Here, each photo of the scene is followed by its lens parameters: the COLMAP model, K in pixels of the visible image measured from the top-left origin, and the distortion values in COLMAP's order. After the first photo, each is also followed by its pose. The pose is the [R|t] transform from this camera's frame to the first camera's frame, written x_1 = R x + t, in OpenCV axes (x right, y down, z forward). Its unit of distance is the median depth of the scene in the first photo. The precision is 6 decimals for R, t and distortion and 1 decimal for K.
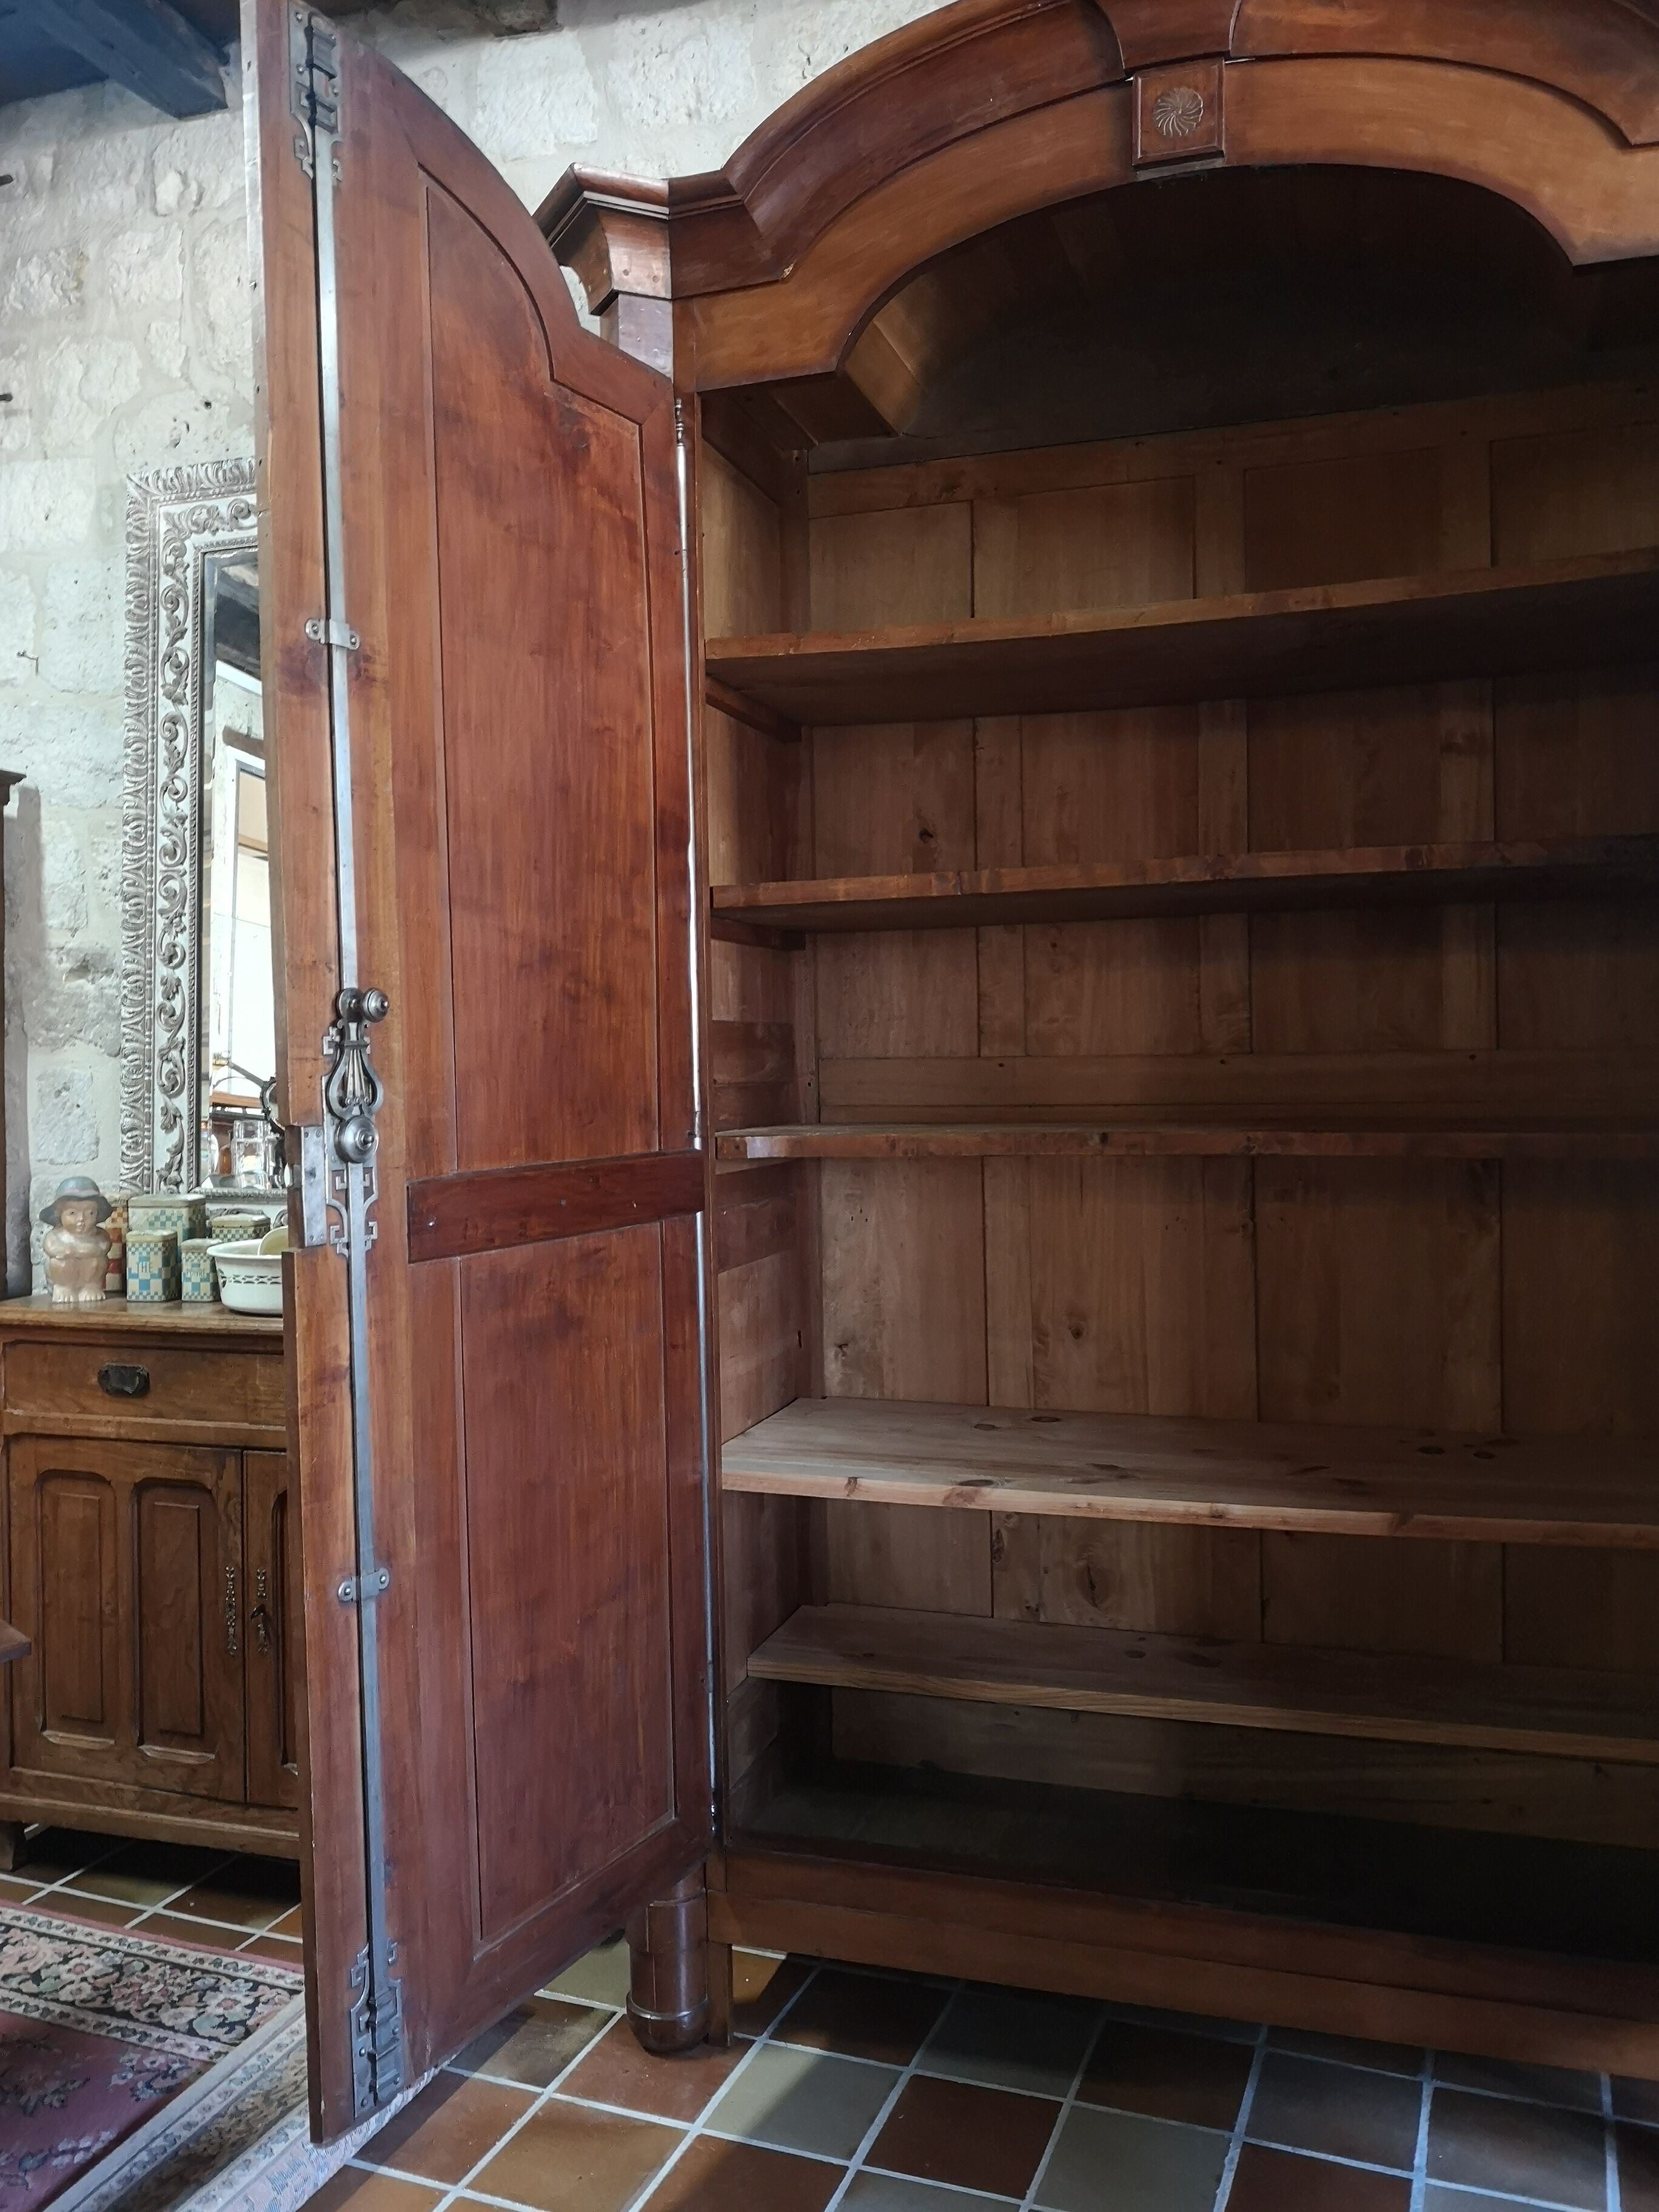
lens RADIAL K [[1750.2, 0, 849.0], [0, 1750.2, 1096.0], [0, 0, 1]] dist [0.024867, -0.039171]
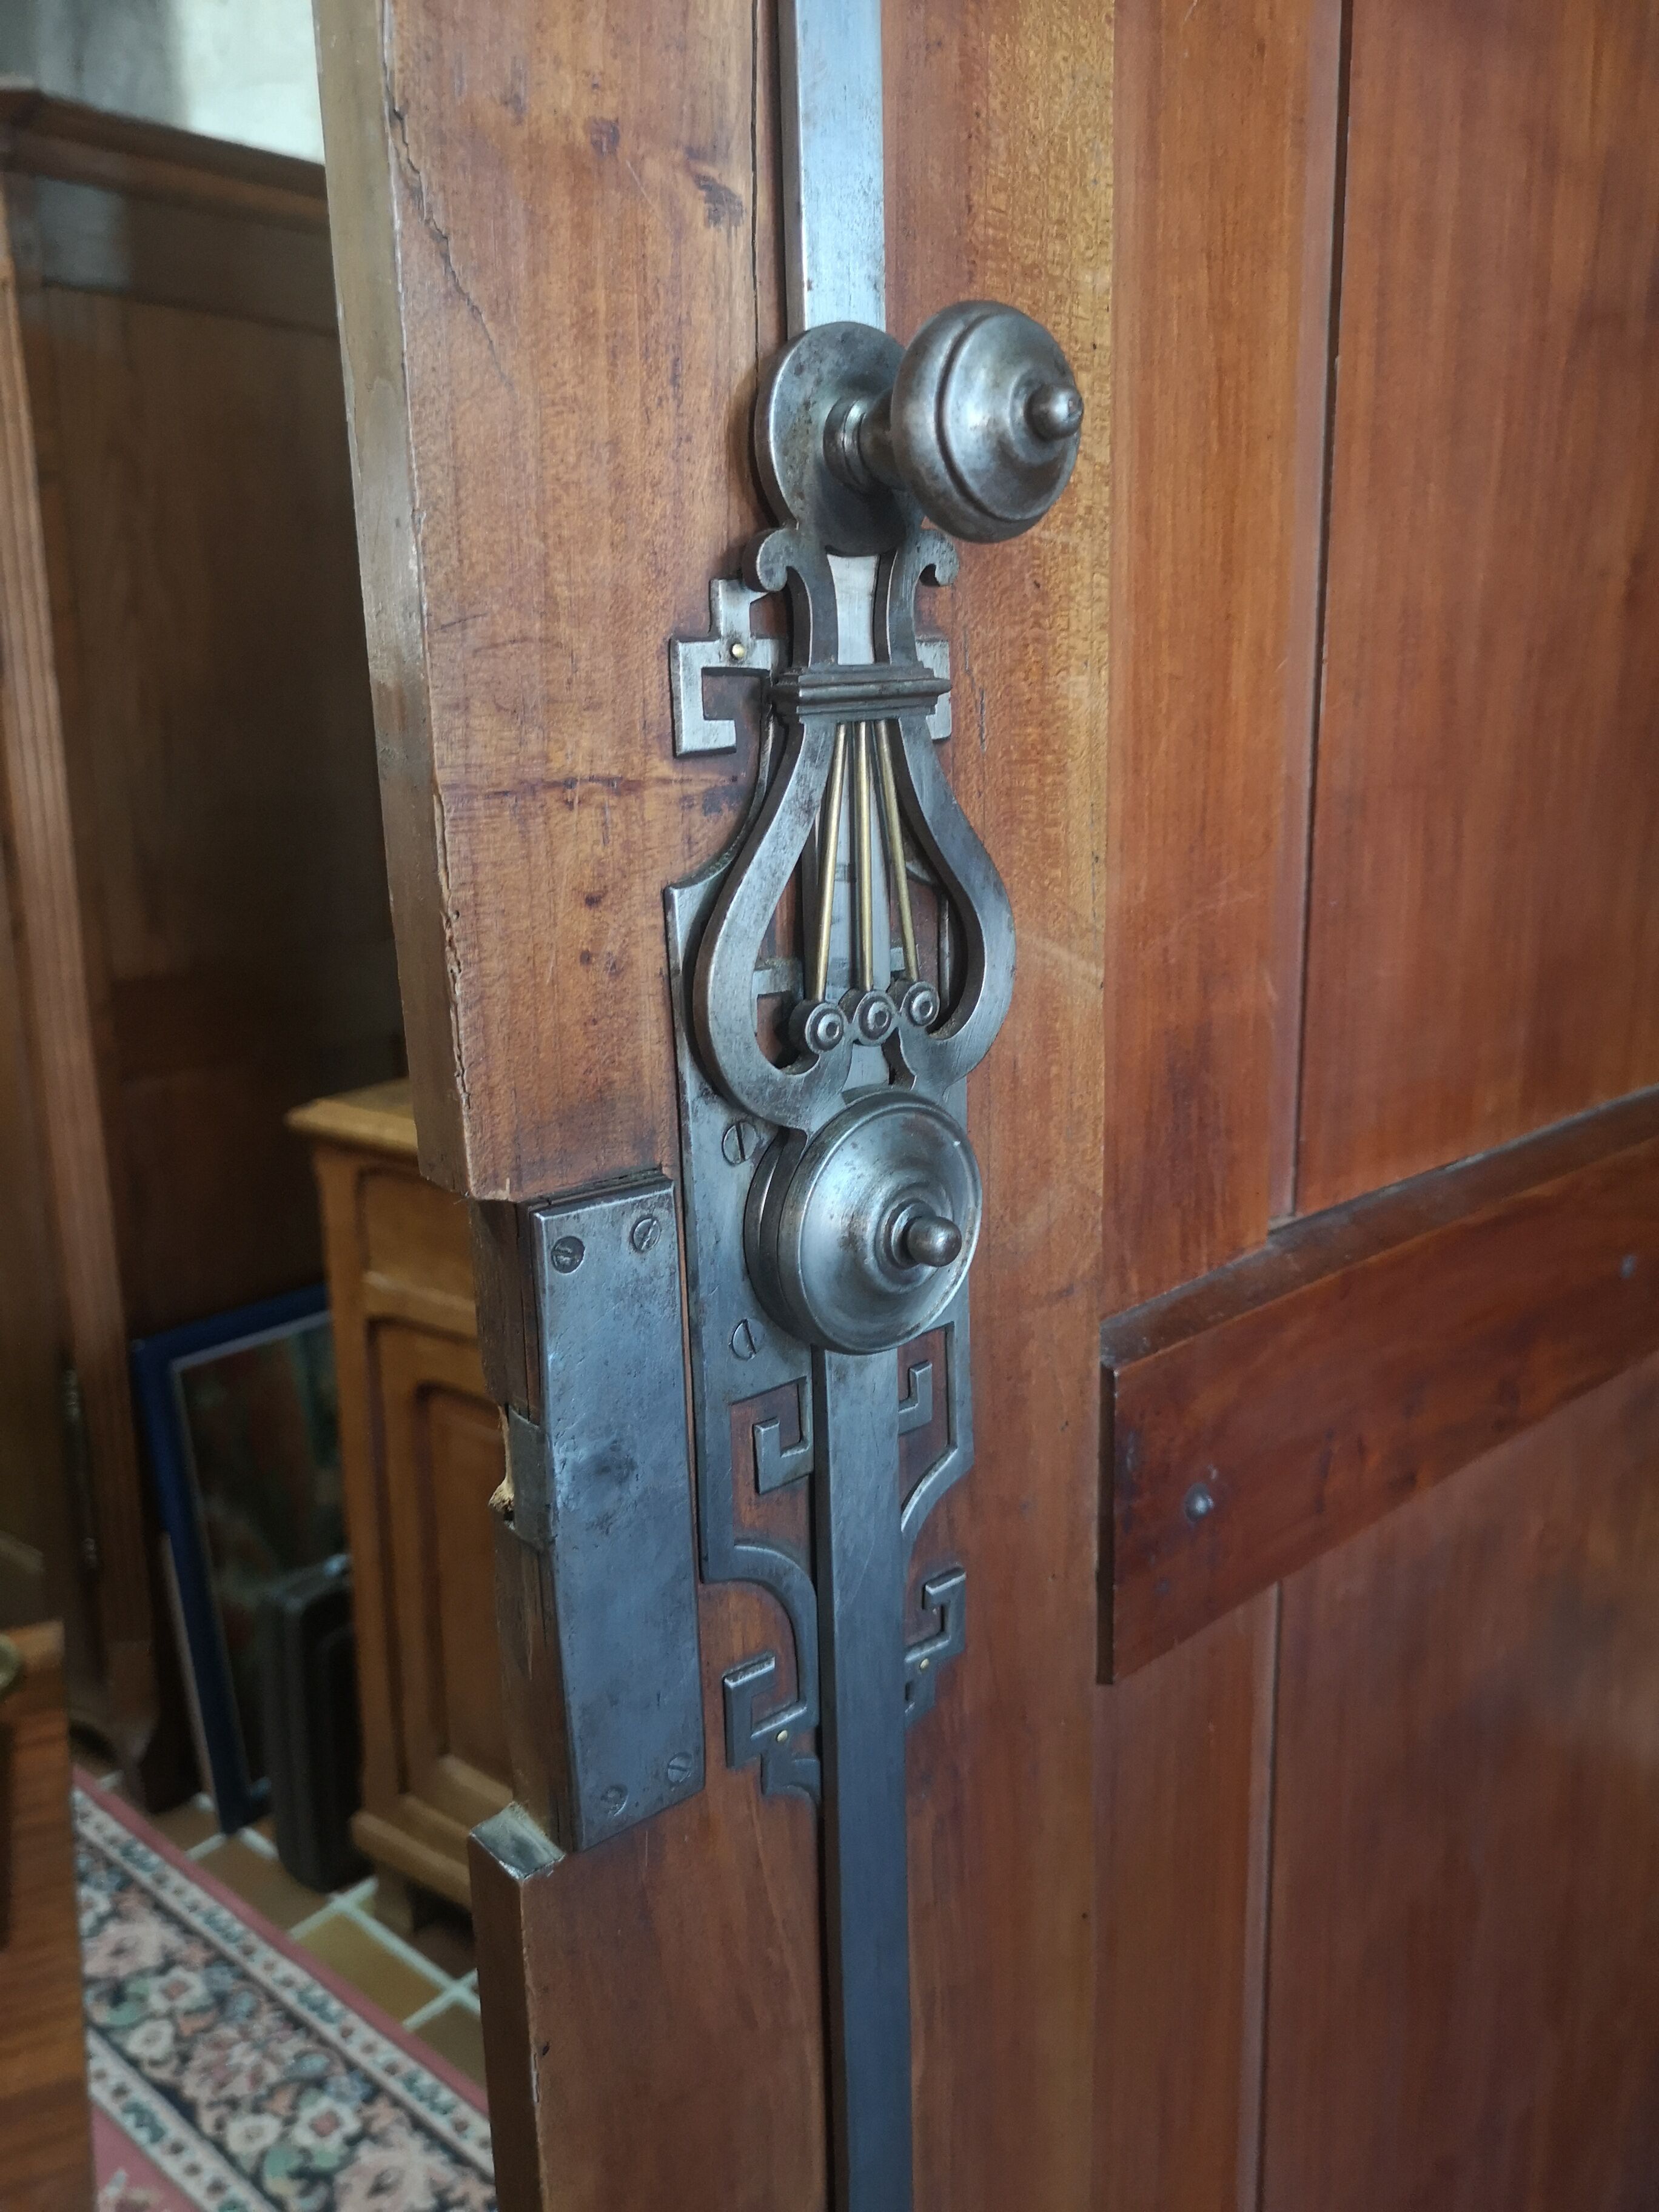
lens RADIAL K [[1750.2, 0, 823.1], [0, 1750.2, 1116.6], [0, 0, 1]] dist [0.024867, -0.039171]
pose [[0.941862, 0.084072, -0.325313, -0.223413], [-0.005921, 0.972193, 0.234106, -0.028412], [0.335949, -0.218569, 0.916169, 0.821867]]
